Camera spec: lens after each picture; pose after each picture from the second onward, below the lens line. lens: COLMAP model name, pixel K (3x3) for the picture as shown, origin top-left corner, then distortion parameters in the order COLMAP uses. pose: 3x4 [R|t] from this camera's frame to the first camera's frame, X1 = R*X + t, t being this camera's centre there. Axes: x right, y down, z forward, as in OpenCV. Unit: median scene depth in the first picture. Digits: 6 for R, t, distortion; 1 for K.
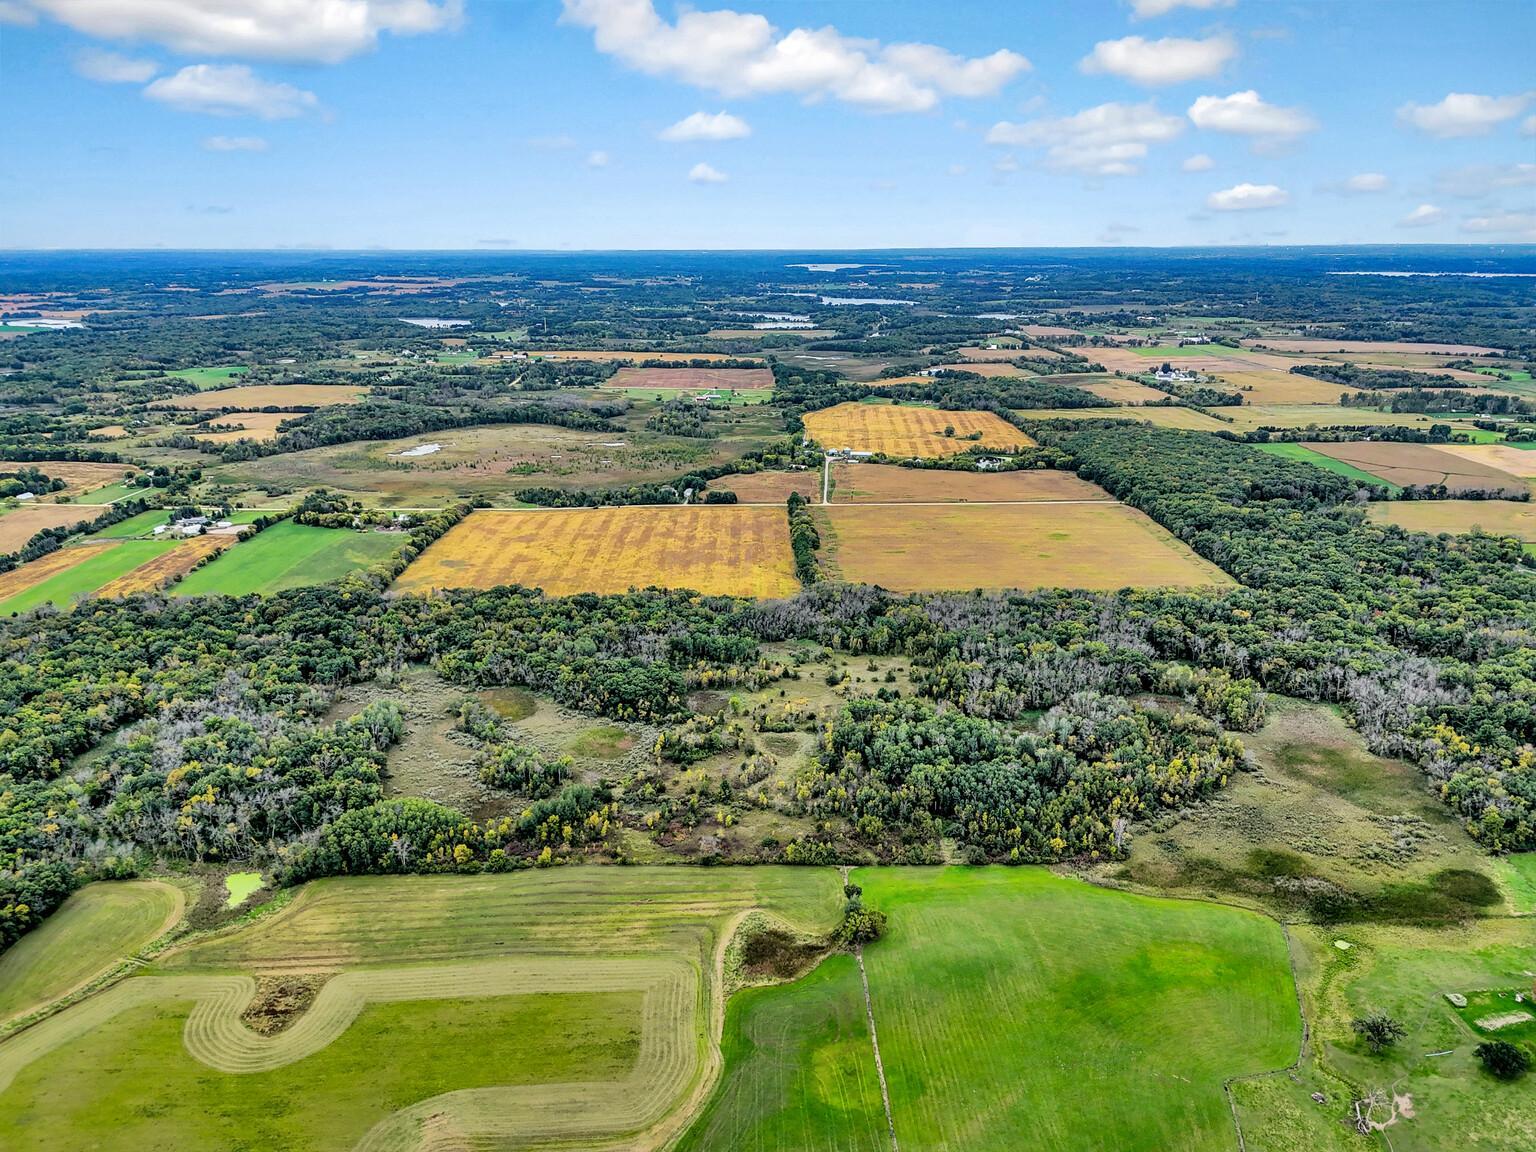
lens RADIAL K [[1124.3, 0, 769.8], [0, 1124.3, 577.0], [0, 0, 1]] dist [0.091319, -0.094828]
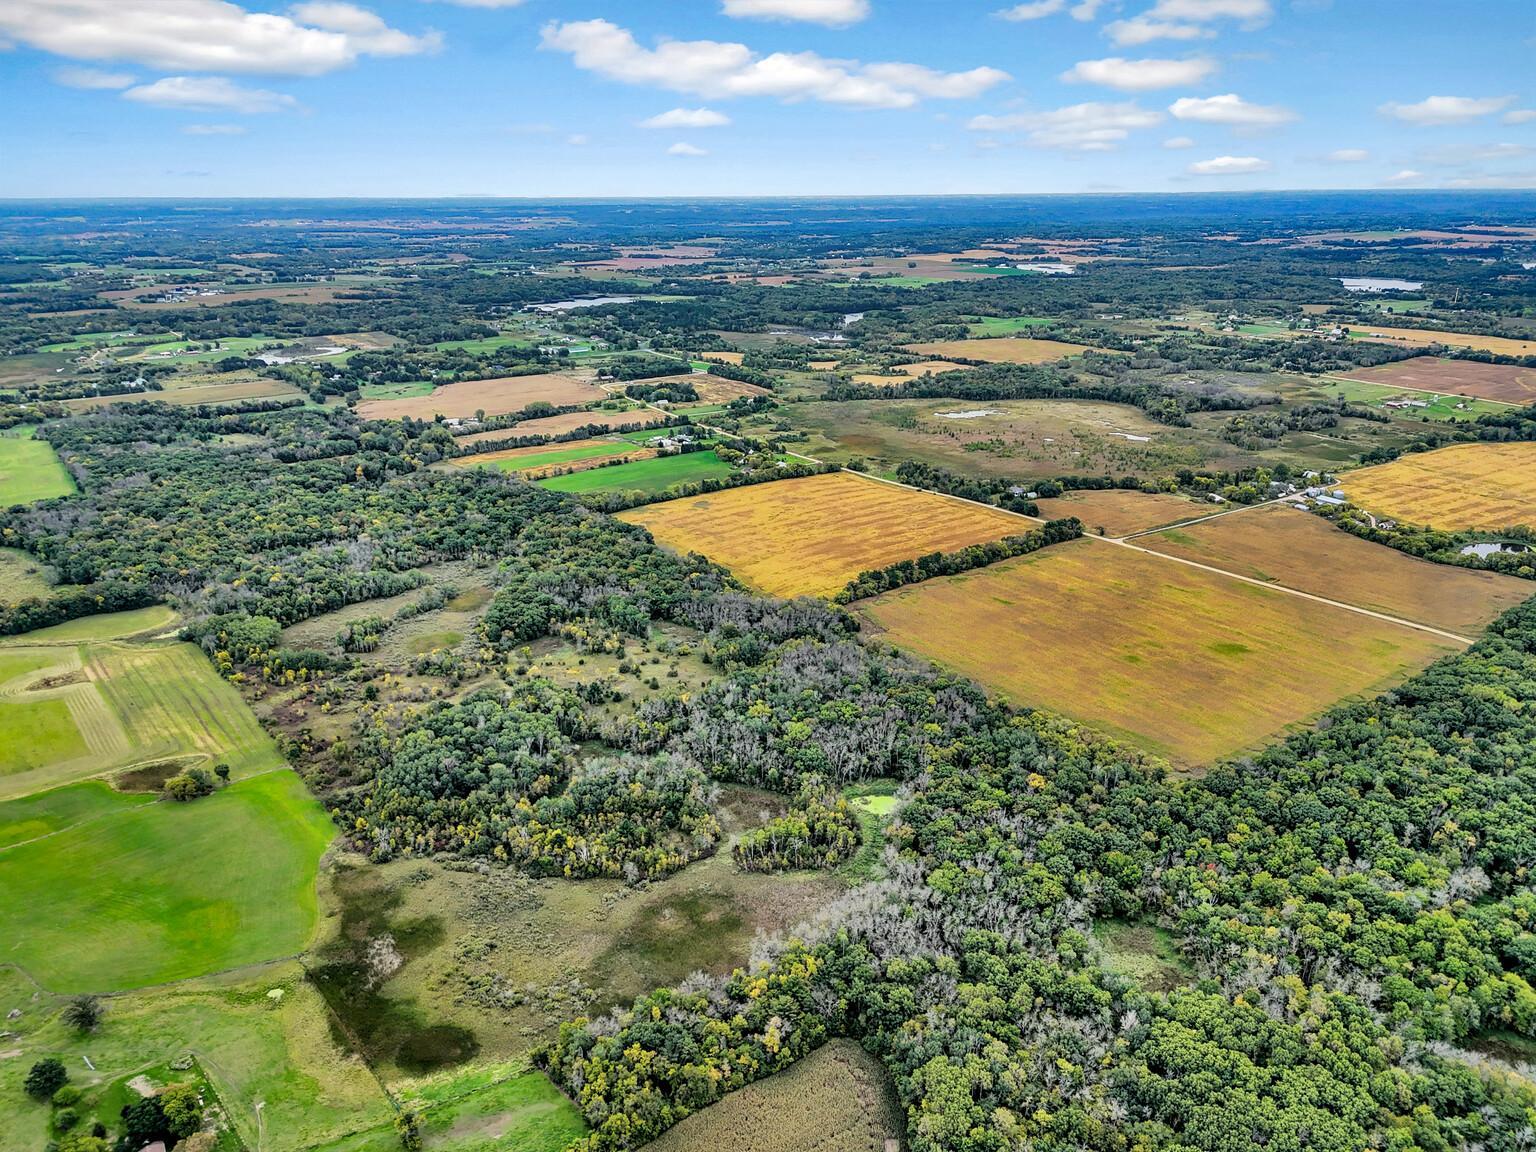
lens RADIAL K [[1125.5, 0, 771.1], [0, 1125.5, 575.8], [0, 0, 1]] dist [0.075811, -0.066947]
pose [[0.590327, 0.263010, -0.763112, 0.675795], [-0.226544, 0.961410, 0.156104, -0.138515], [0.774720, 0.080726, 0.627130, 0.315647]]
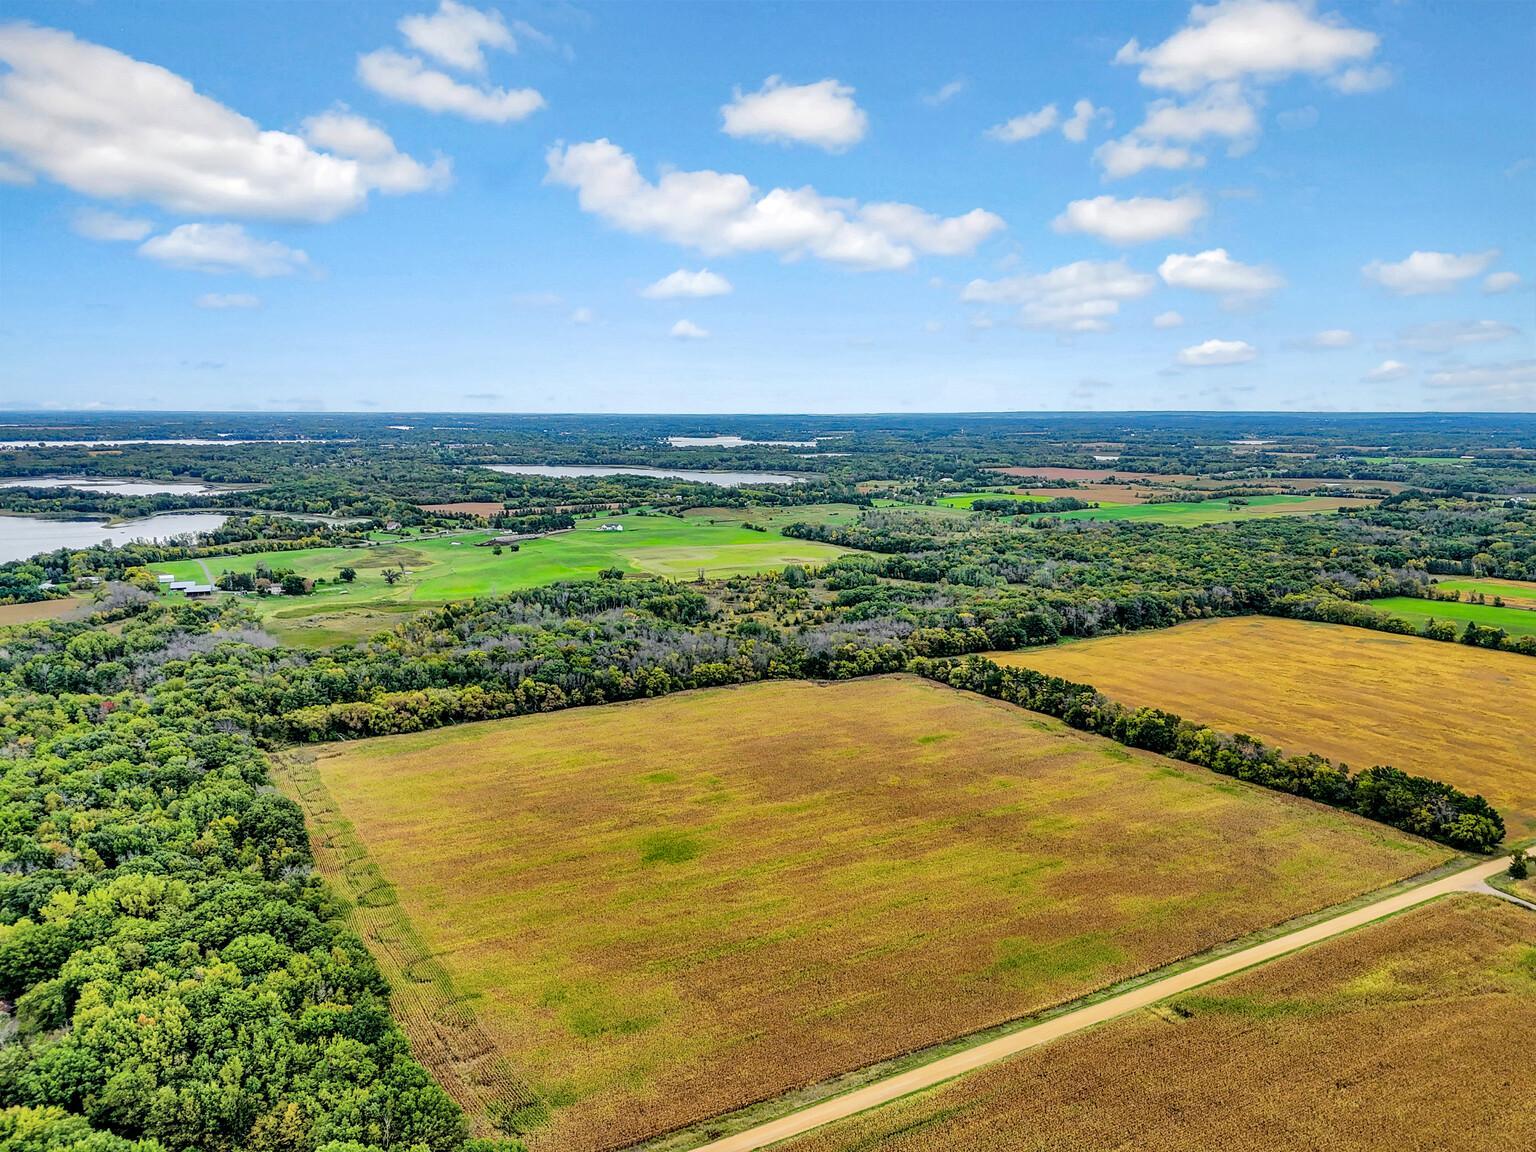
lens RADIAL K [[1125.5, 0, 771.1], [0, 1125.5, 575.8], [0, 0, 1]] dist [0.075811, -0.066947]
pose [[-0.863089, 0.076942, -0.499156, 0.427222], [-0.142514, 0.911062, 0.386855, -0.277294], [0.484527, 0.405027, -0.775362, 1.344052]]
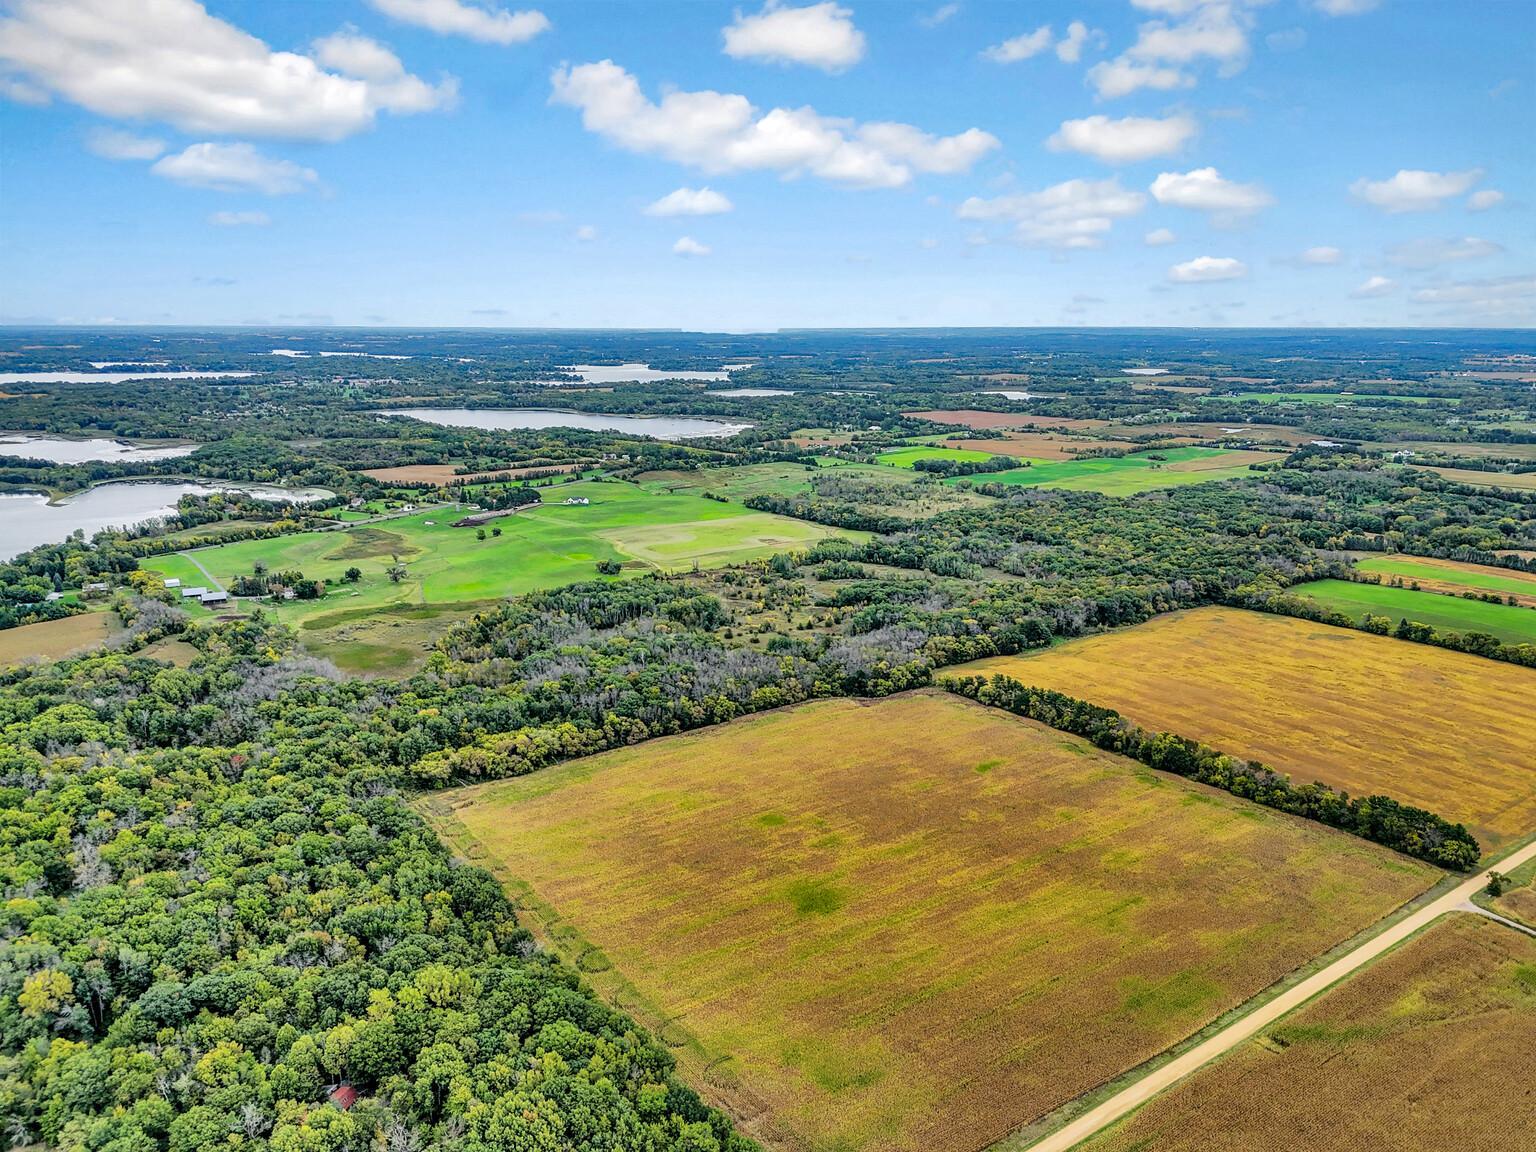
lens RADIAL K [[1125.5, 0, 771.1], [0, 1125.5, 575.8], [0, 0, 1]] dist [0.075811, -0.066947]
pose [[-0.811318, 0.130647, -0.569820, 0.528120], [-0.165736, 0.883317, 0.438502, -0.349450], [0.560621, 0.450203, -0.694997, 1.314052]]
